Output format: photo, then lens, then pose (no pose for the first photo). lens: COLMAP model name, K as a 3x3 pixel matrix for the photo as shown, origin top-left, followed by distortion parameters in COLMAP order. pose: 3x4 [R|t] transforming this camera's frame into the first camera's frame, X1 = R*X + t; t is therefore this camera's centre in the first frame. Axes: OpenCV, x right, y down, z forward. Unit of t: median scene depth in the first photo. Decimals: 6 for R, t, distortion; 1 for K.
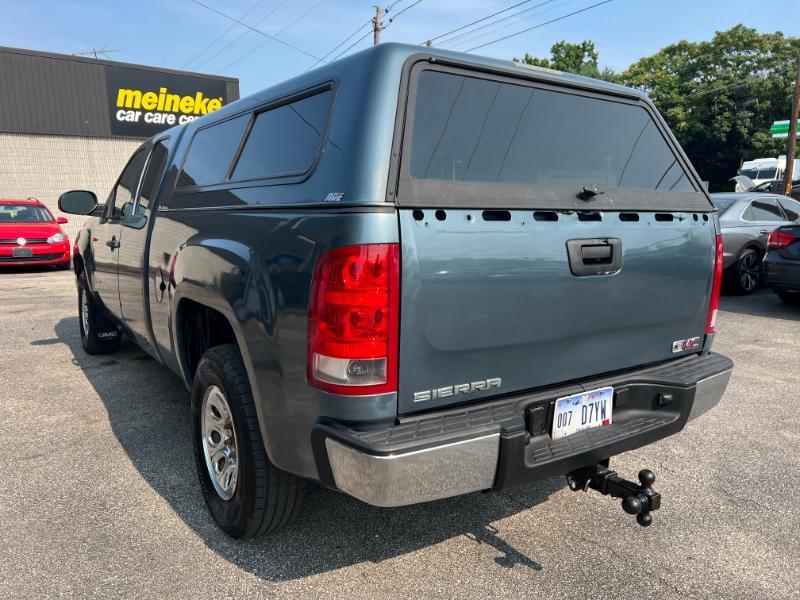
lens RADIAL K [[602.4, 0, 400.0], [0, 602.4, 300.0], [0, 0, 1]] dist [0.048834, -0.055418]
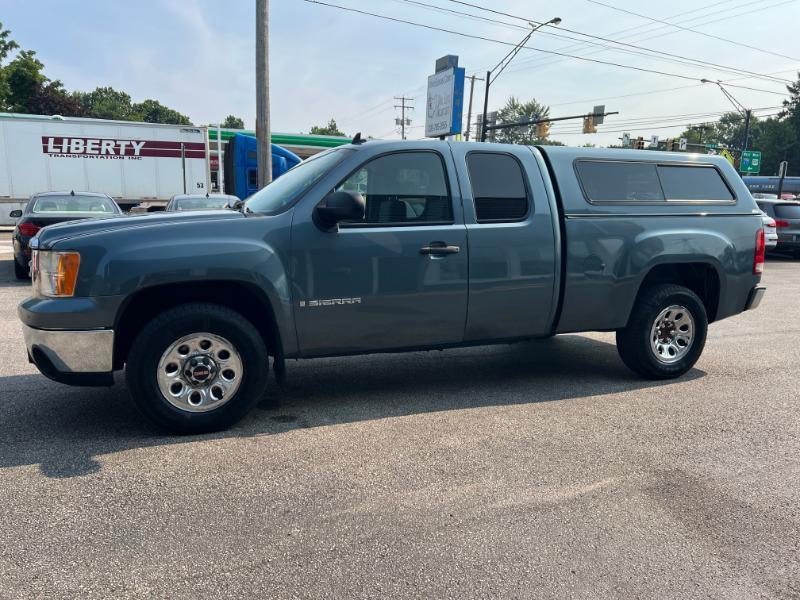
lens RADIAL K [[602.4, 0, 400.0], [0, 602.4, 300.0], [0, 0, 1]] dist [0.048834, -0.055418]
pose [[0.202545, -0.145627, 0.968384, -0.085482], [0.133066, 0.983802, 0.120114, -0.008219], [-0.970190, 0.104531, 0.218642, 0.051257]]
